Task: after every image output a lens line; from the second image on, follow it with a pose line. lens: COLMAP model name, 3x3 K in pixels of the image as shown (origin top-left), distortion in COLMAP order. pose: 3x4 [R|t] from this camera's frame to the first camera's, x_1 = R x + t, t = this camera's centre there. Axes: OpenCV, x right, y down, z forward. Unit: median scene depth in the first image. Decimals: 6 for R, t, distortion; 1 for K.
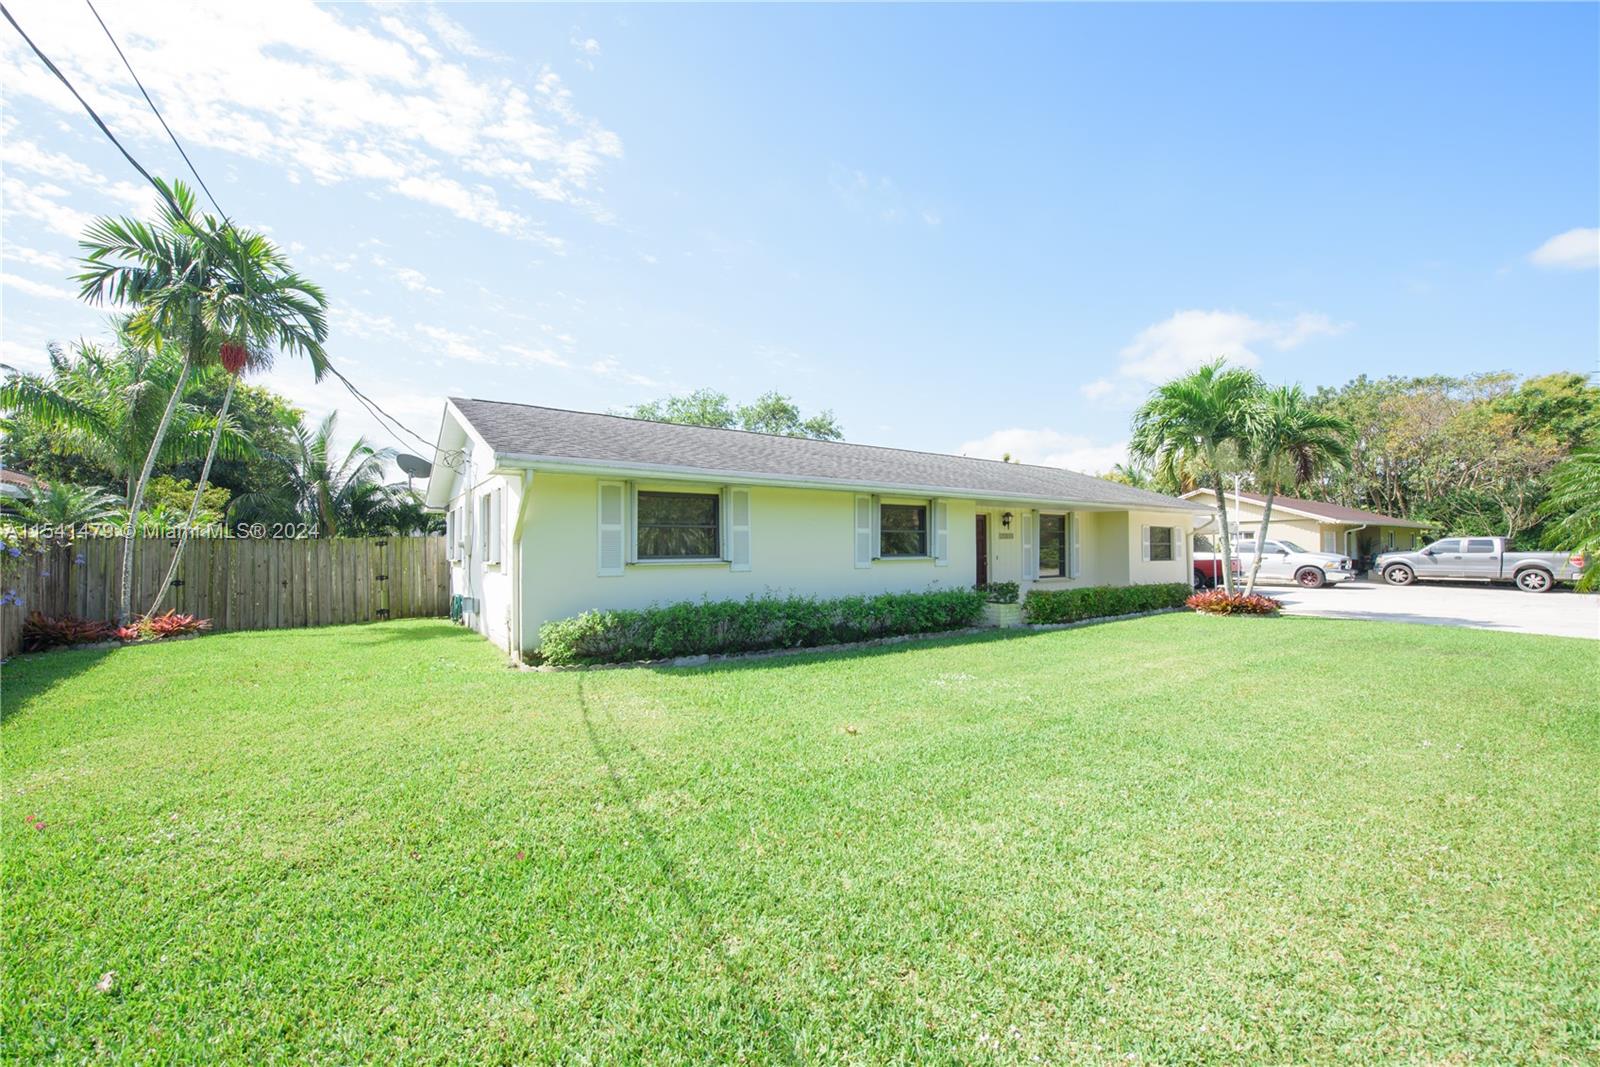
lens RADIAL K [[620.8, 0, 809.0], [0, 620.8, 536.4], [0, 0, 1]] dist [-0.015042, -0.000264]
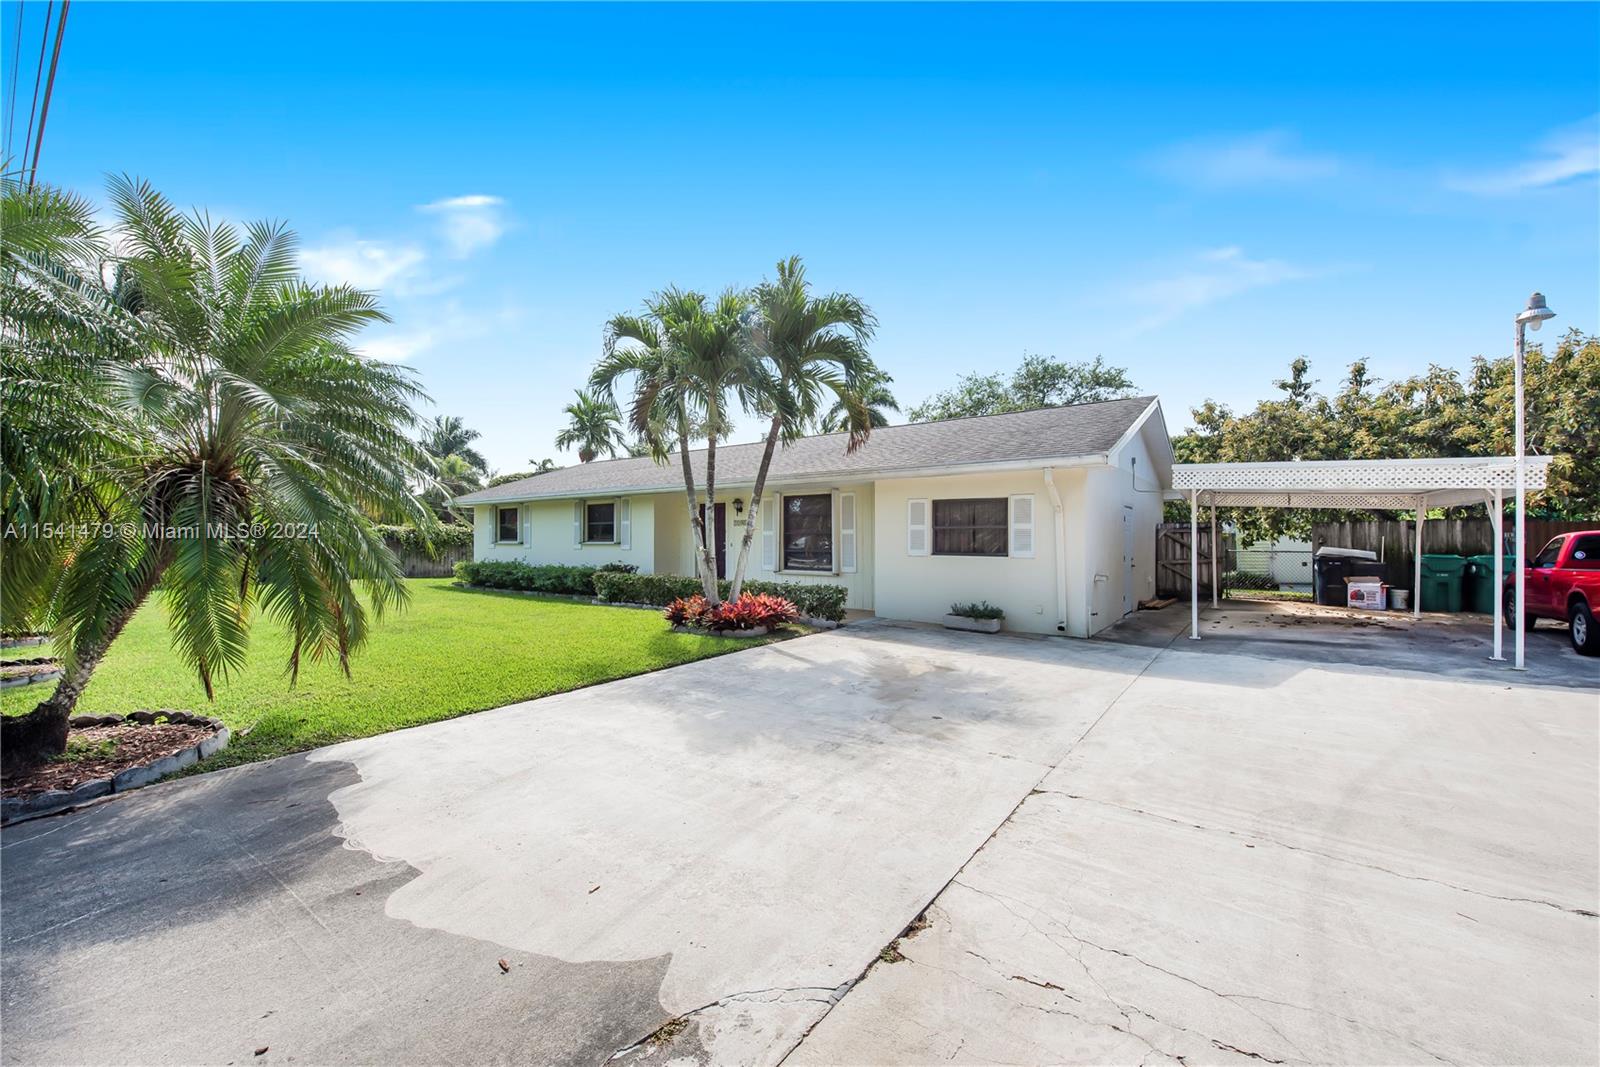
lens RADIAL K [[620.8, 0, 802.1], [0, 620.8, 537.5], [0, 0, 1]] dist [-0.015042, -0.000264]
pose [[0.338275, 0.005636, -0.941030, 1.461919], [0.022374, 0.999651, 0.014030, 0.013209], [0.940781, -0.025801, 0.338031, 0.865250]]
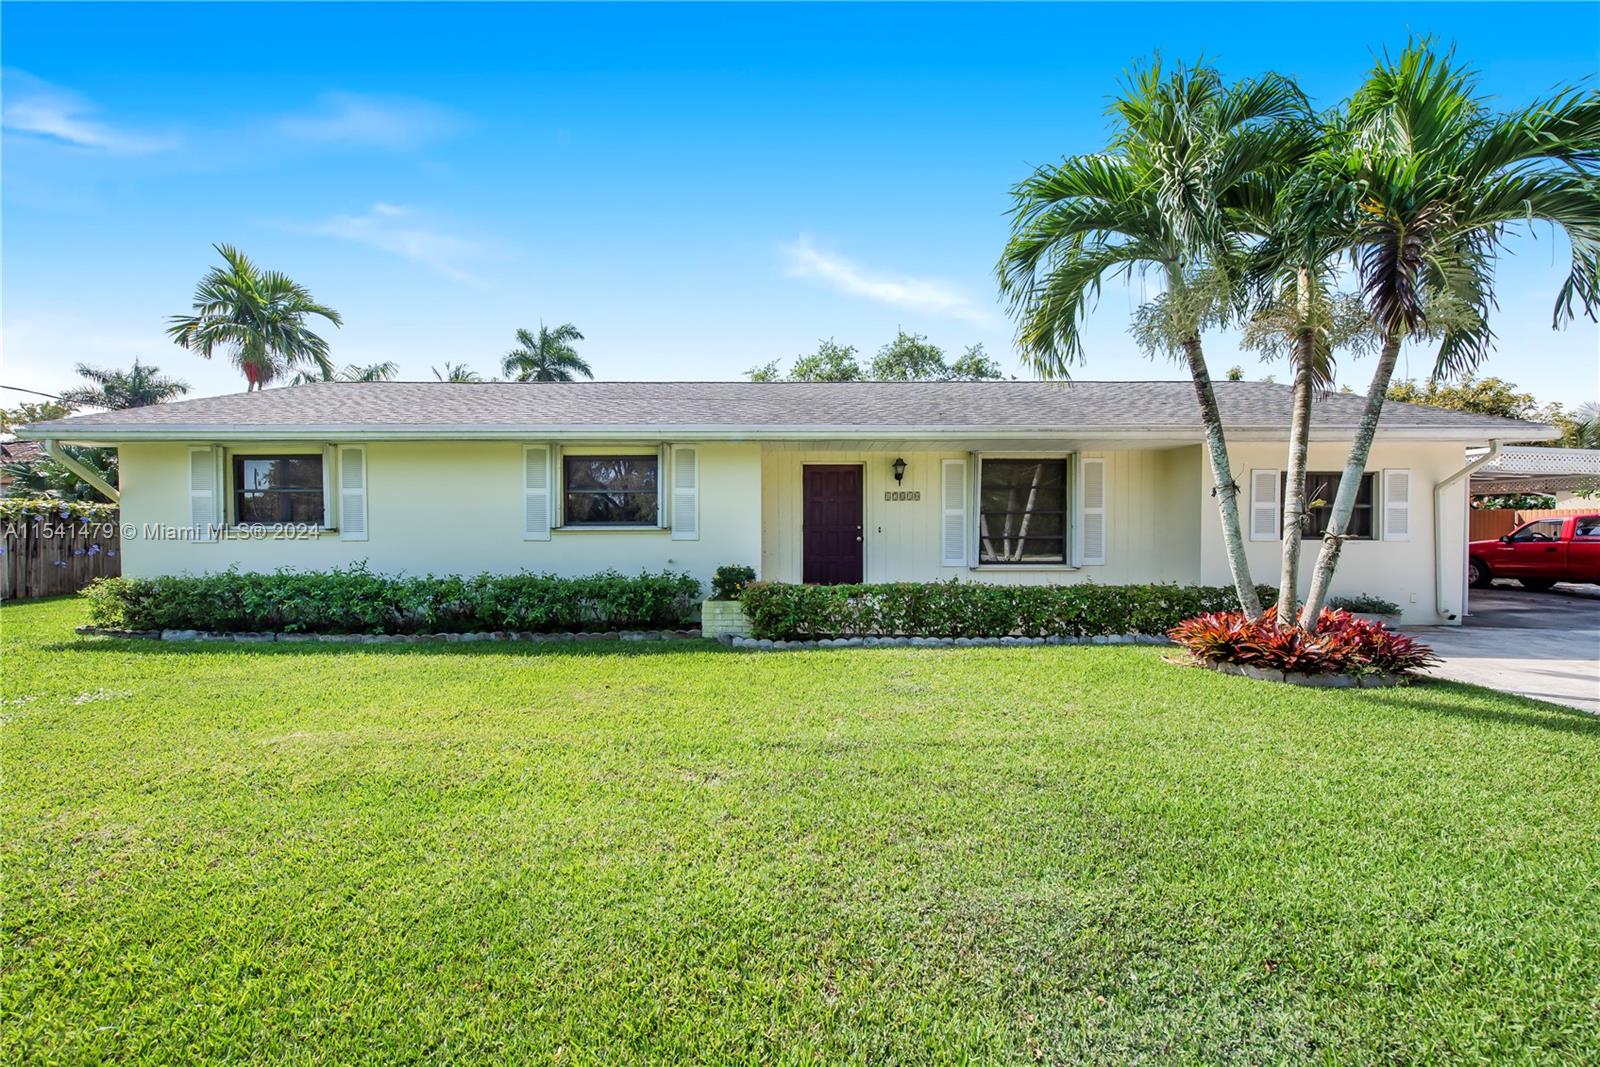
lens RADIAL K [[620.8, 0, 795.7], [0, 620.8, 532.9], [0, 0, 1]] dist [-0.015042, -0.000264]
pose [[0.835069, 0.014559, -0.549952, 0.664036], [0.008919, 0.999160, 0.039995, 0.012759], [0.550073, -0.038303, 0.834238, 0.459729]]
